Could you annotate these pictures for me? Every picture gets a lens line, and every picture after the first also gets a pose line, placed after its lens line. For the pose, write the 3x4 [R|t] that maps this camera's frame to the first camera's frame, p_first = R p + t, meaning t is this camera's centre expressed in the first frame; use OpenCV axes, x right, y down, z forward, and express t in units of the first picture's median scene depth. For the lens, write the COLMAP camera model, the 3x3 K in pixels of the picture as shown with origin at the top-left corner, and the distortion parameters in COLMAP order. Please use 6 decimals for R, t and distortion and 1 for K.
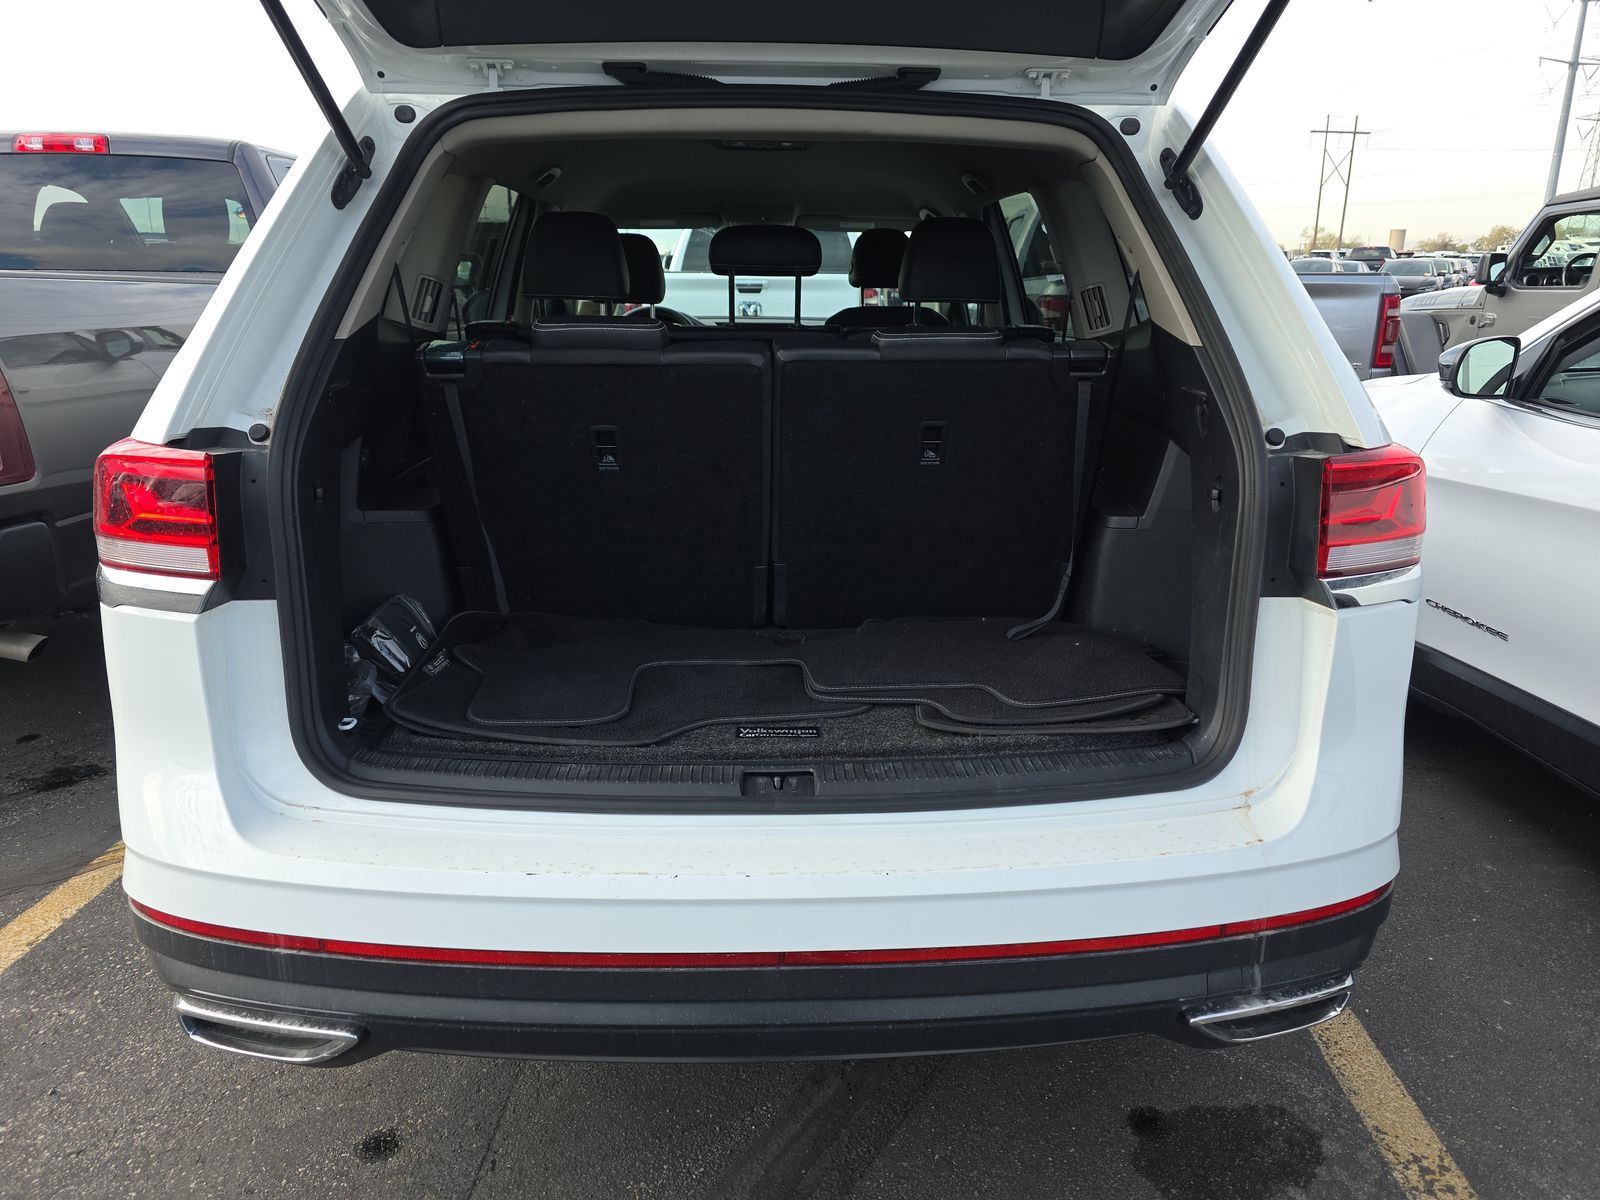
lens RADIAL K [[1095.4, 0, 798.4], [0, 1095.4, 592.0], [0, 0, 1]] dist [0.004366, -0.008651]
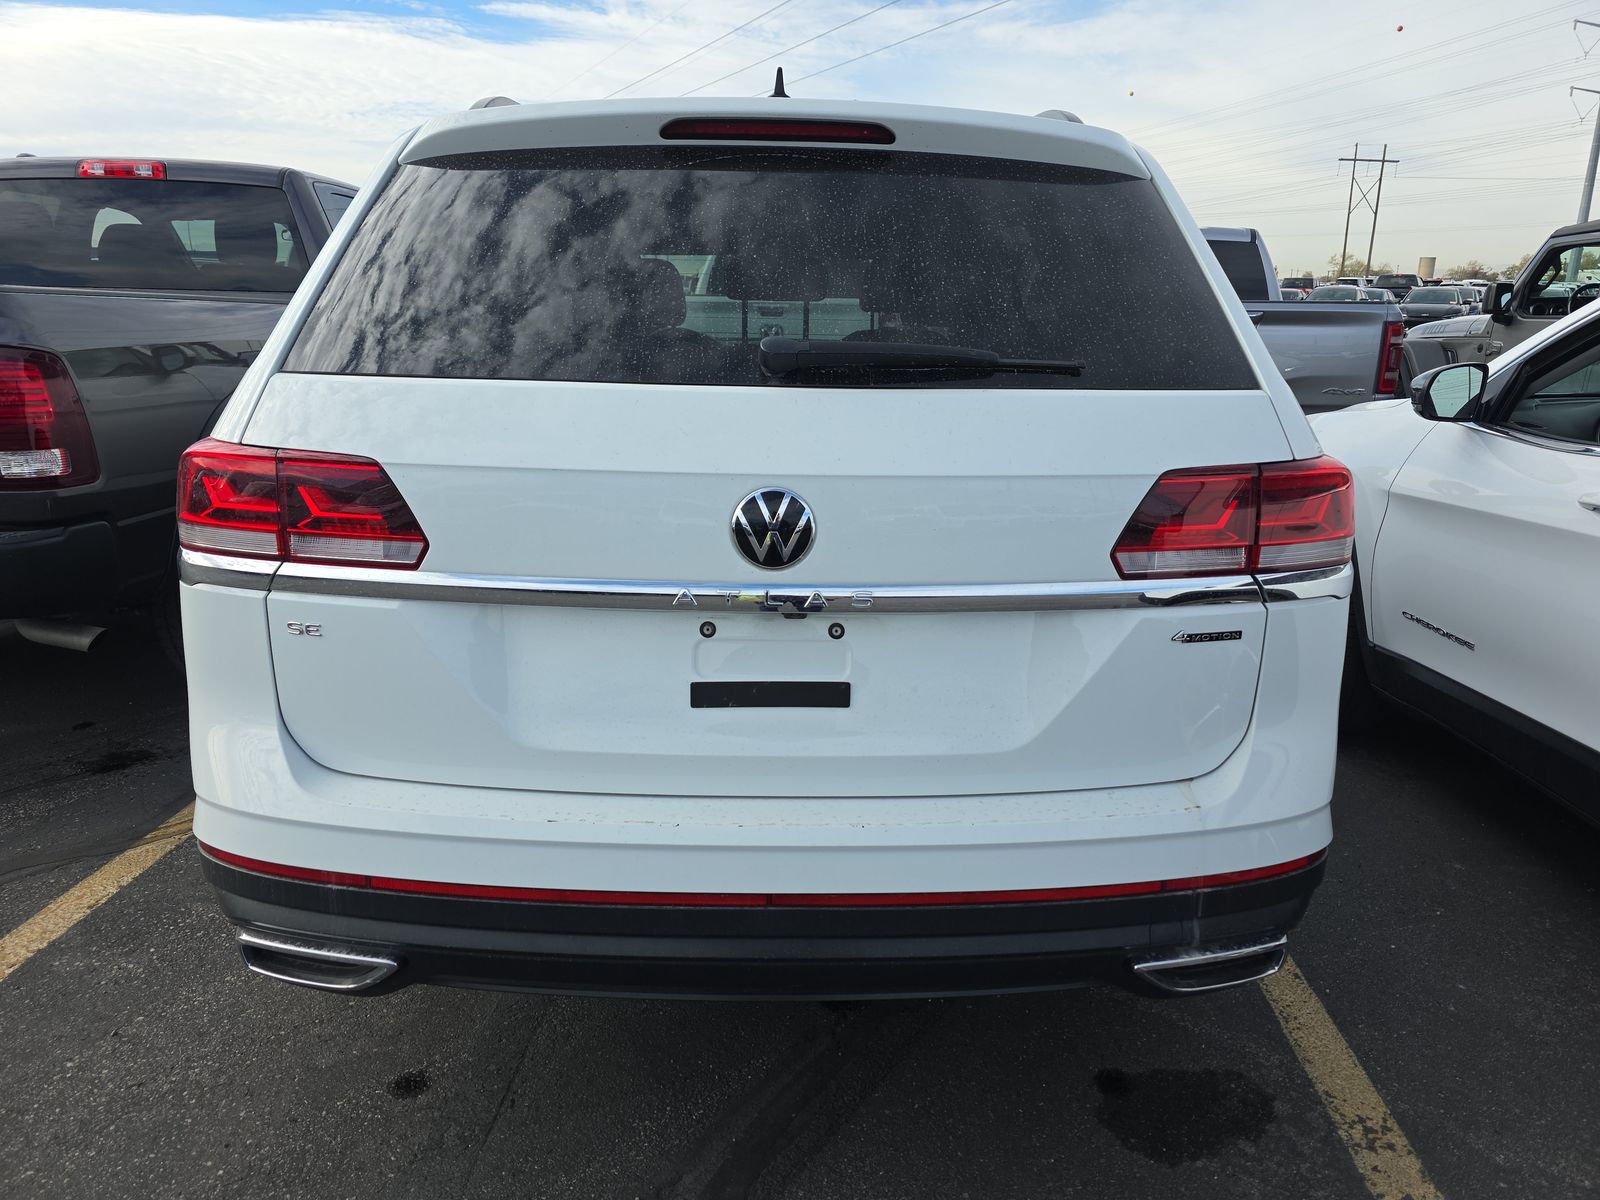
lens RADIAL K [[1094.7, 0, 800.0], [0, 1094.7, 600.0], [0, 0, 1]] dist [0.001482, -0.002448]
pose [[0.999718, 0.013915, -0.019243, 0.022761], [-0.014145, 0.999829, -0.011889, 0.024049], [0.019074, 0.012158, 0.999744, -0.093039]]
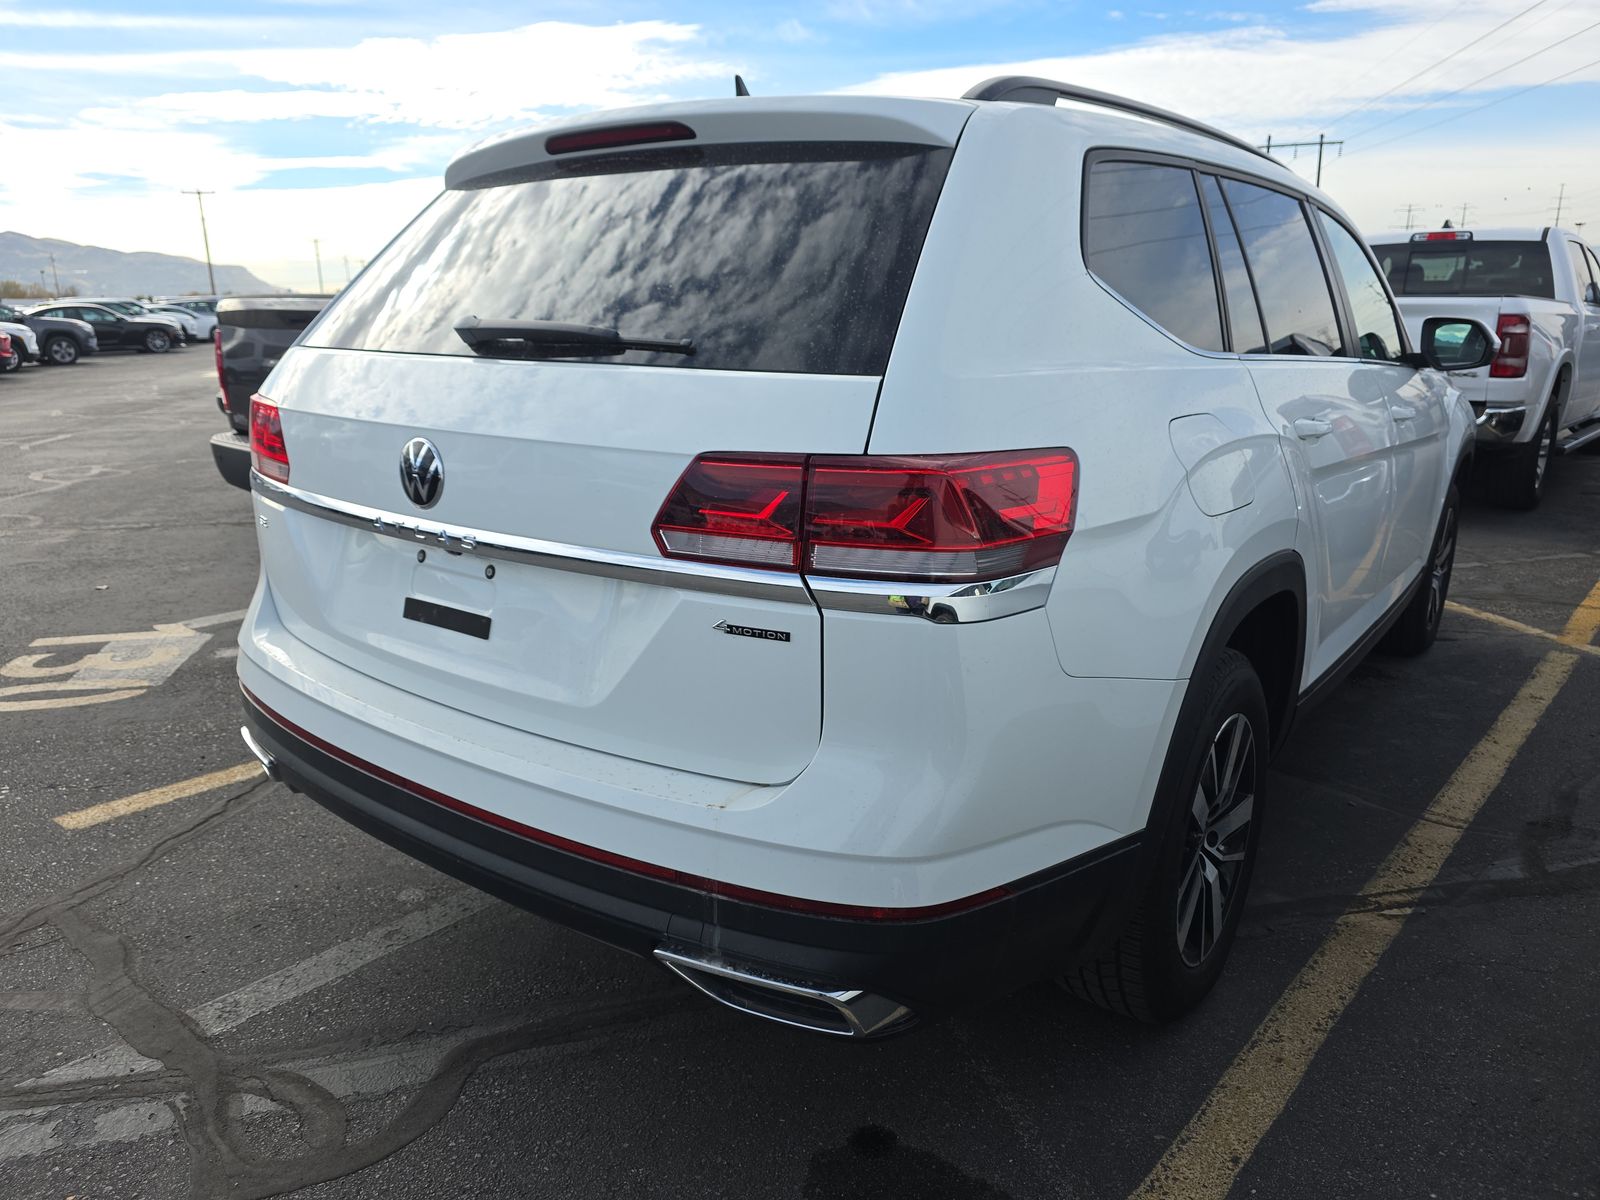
lens RADIAL K [[1091.2, 0, 800.0], [0, 1091.2, 600.0], [0, 0, 1]] dist [0.048250, -0.001145]
pose [[0.780191, 0.158652, -0.605087, 0.776953], [-0.175174, 0.984013, 0.032138, -0.014376], [0.600513, 0.080922, 0.795510, 0.127670]]
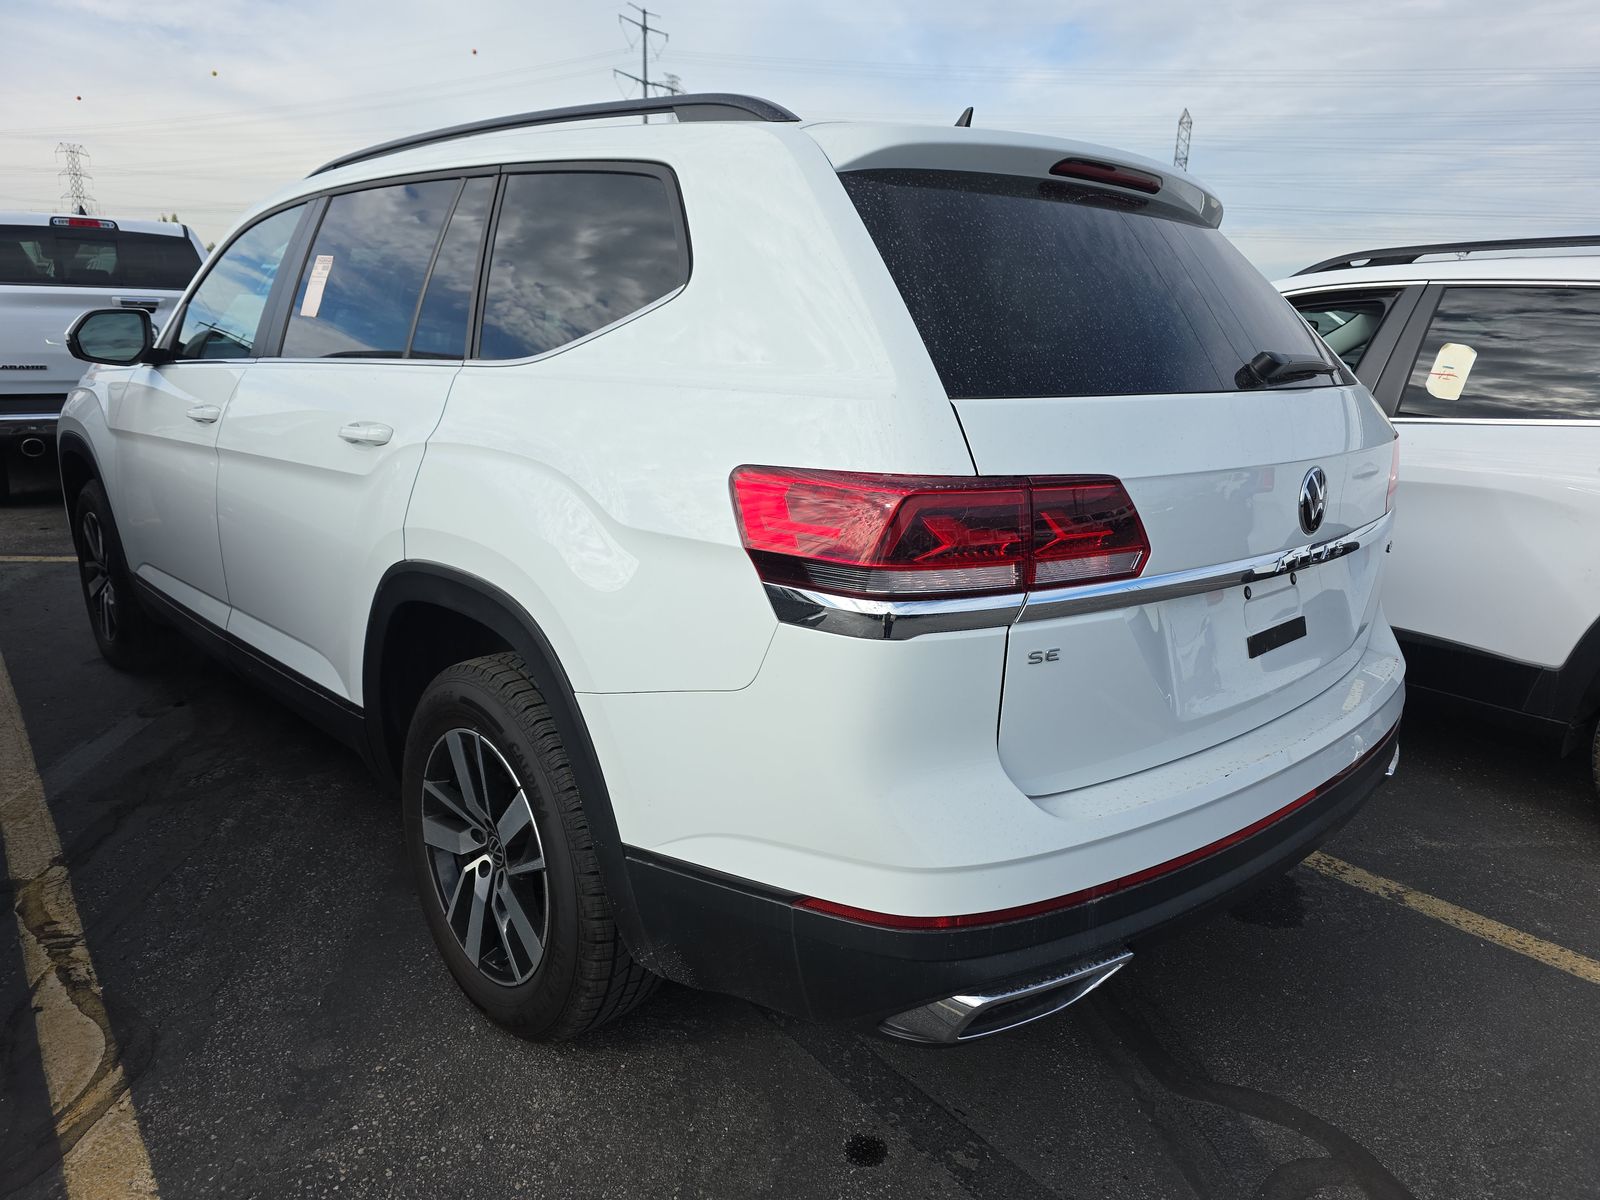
lens RADIAL K [[1097.5, 0, 793.4], [0, 1097.5, 618.2], [0, 0, 1]] dist [0.045050, -0.064450]
pose [[0.750638, -0.155998, 0.642033, -0.964868], [0.159149, 0.985806, 0.053456, -0.055122], [-0.641259, 0.062052, 0.764811, 0.199051]]
